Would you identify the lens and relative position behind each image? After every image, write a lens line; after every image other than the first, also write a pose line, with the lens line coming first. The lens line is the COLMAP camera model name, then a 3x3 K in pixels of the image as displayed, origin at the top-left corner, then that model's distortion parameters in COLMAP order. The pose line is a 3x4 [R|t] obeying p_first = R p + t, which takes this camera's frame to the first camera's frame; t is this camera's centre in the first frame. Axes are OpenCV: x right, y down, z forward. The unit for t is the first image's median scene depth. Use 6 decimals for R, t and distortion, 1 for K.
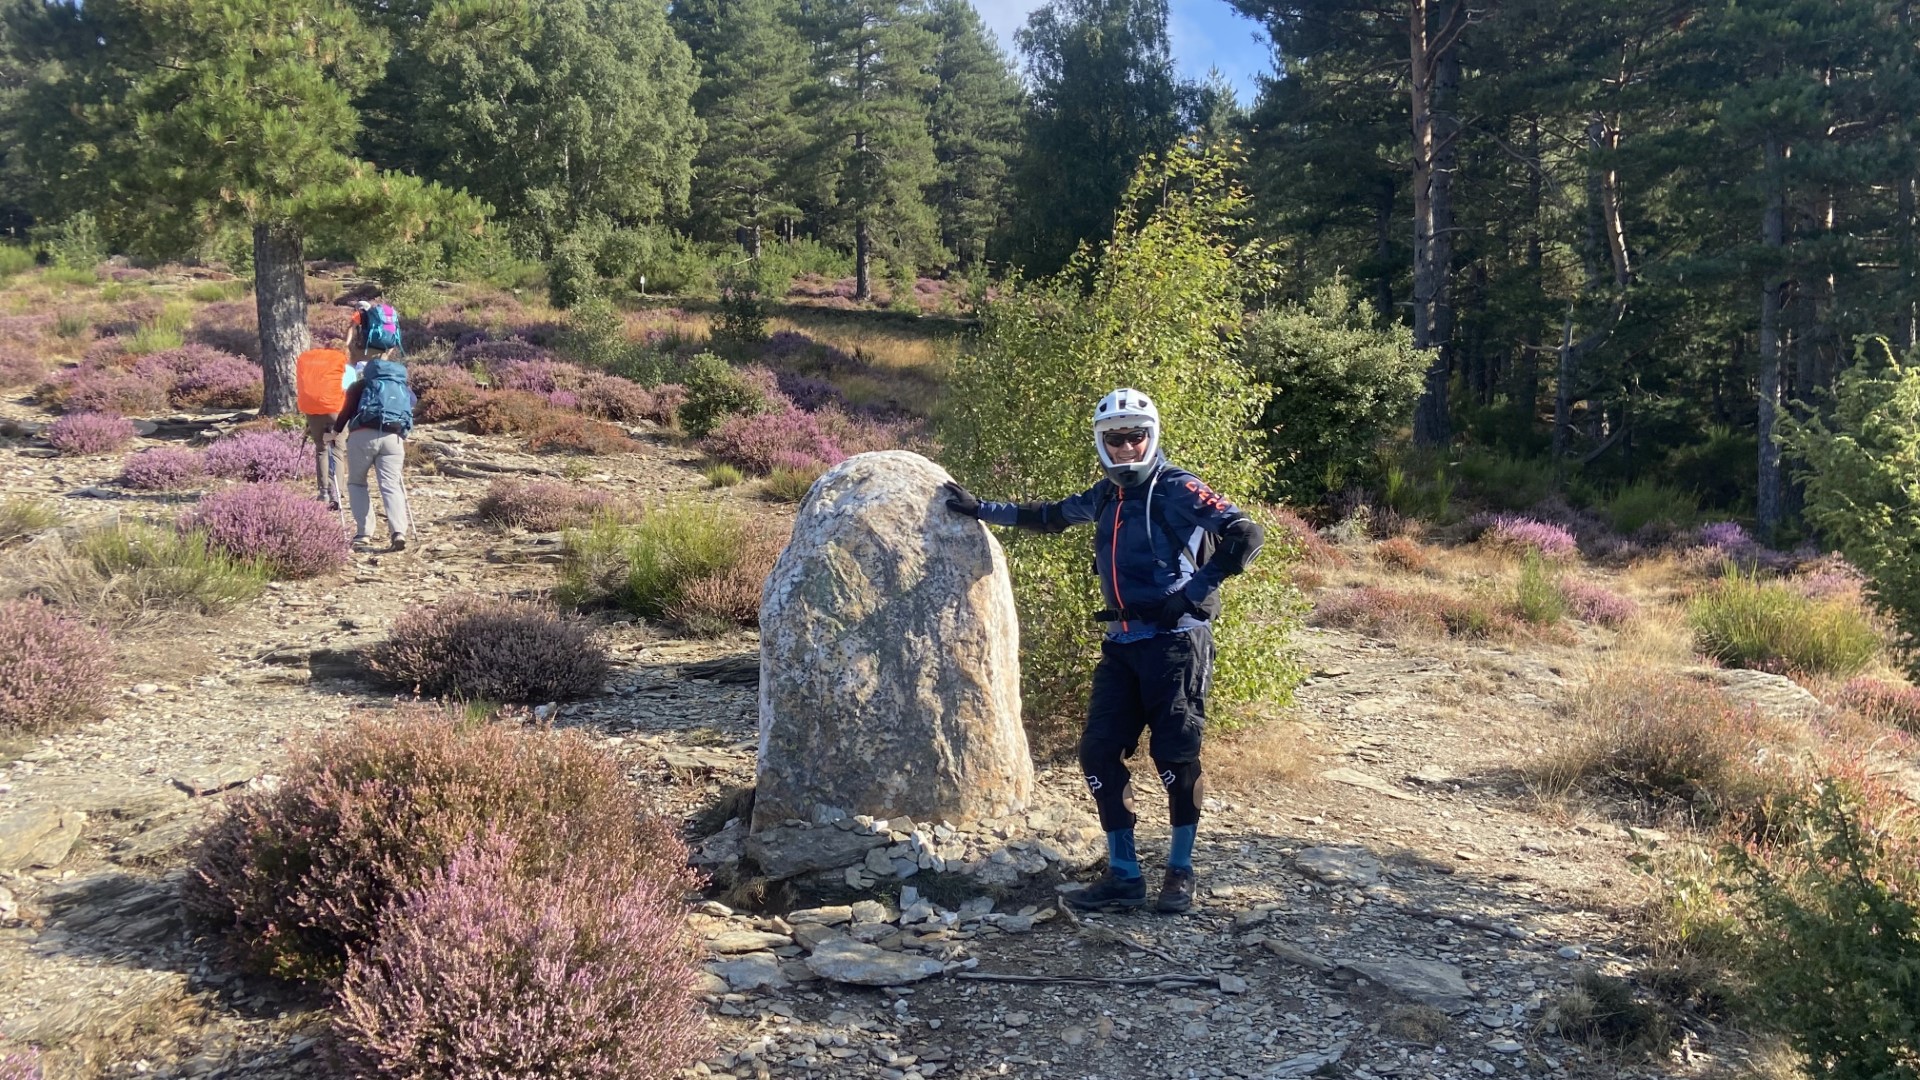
lens RADIAL K [[1619.1, 0, 954.6], [0, 1619.1, 565.0], [0, 0, 1]] dist [0.052491, -0.048022]
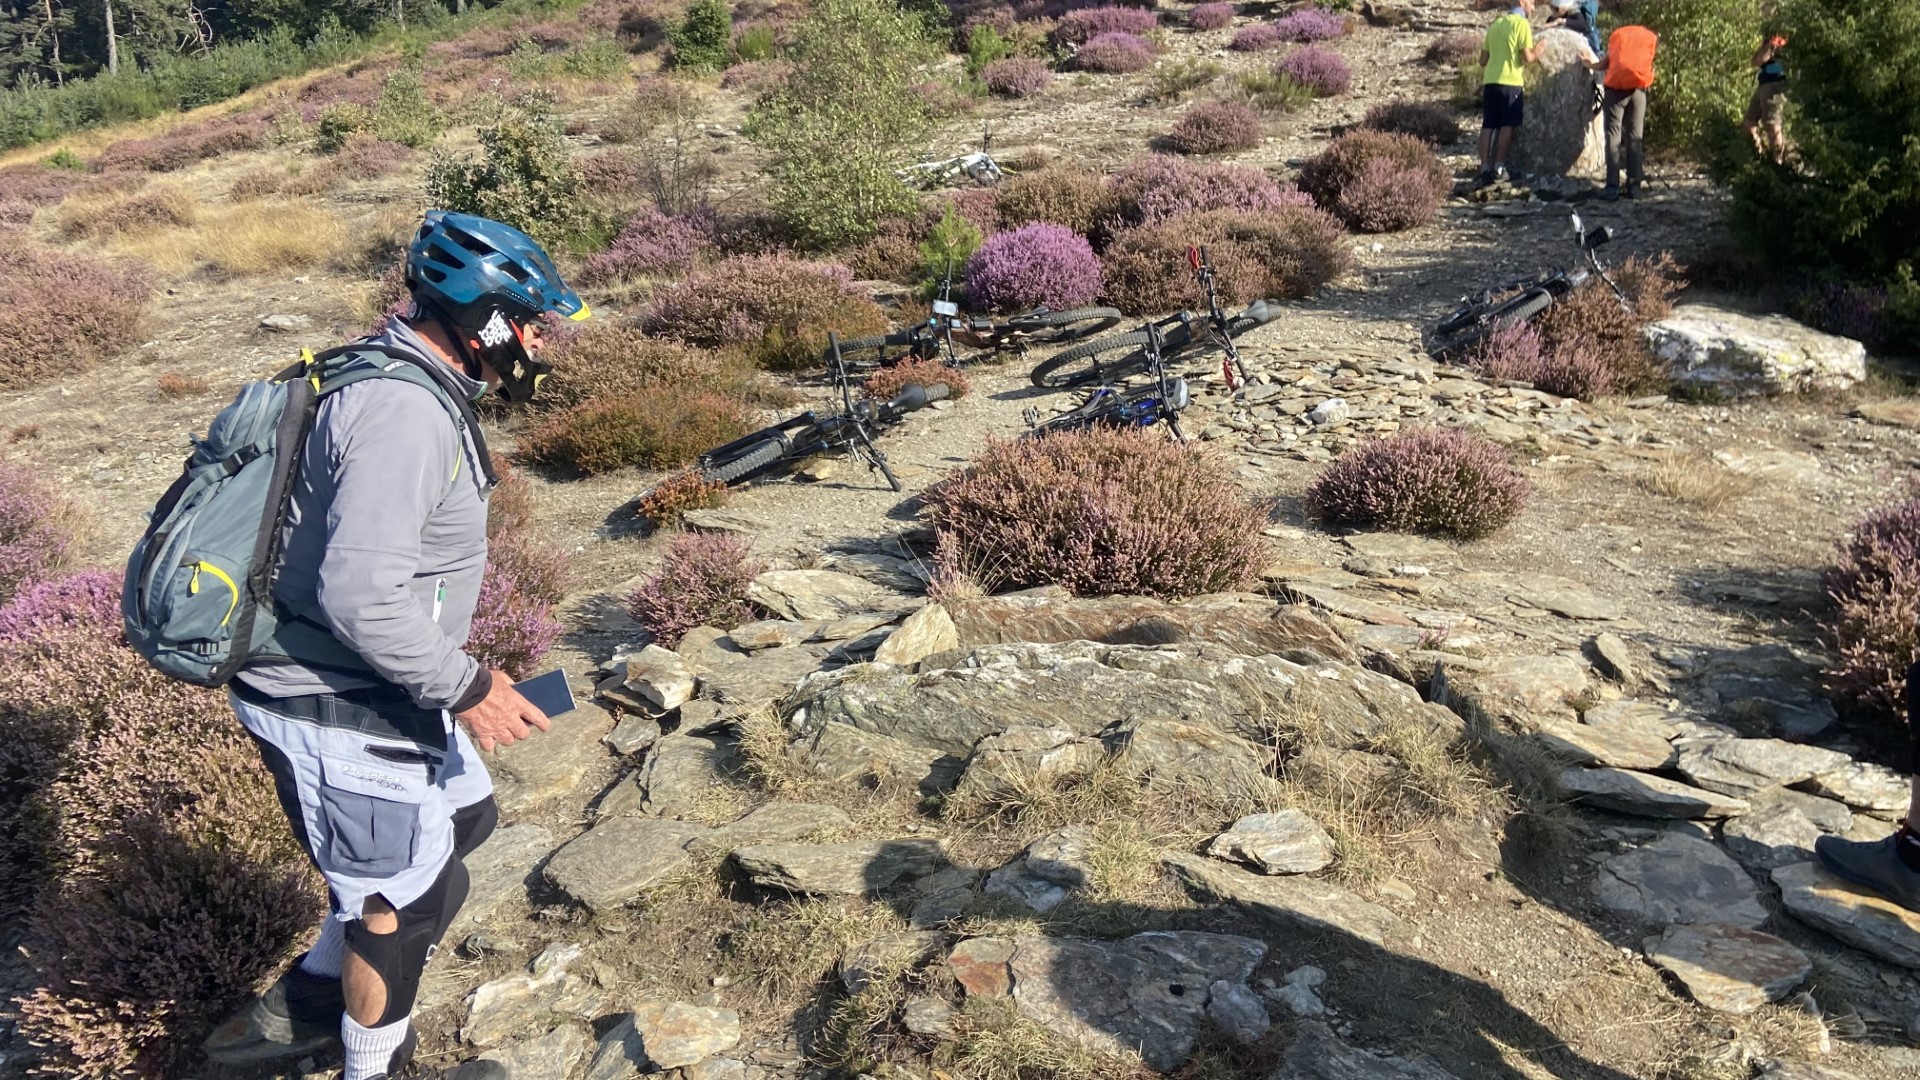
lens RADIAL K [[1619.1, 0, 968.0], [0, 1619.1, 537.3], [0, 0, 1]] dist [0.052491, -0.048022]
pose [[0.832647, 0.121311, -0.540354, 0.443328], [0.022239, 0.967602, 0.251498, 0.022532], [0.553358, -0.221426, 0.802973, -1.139374]]
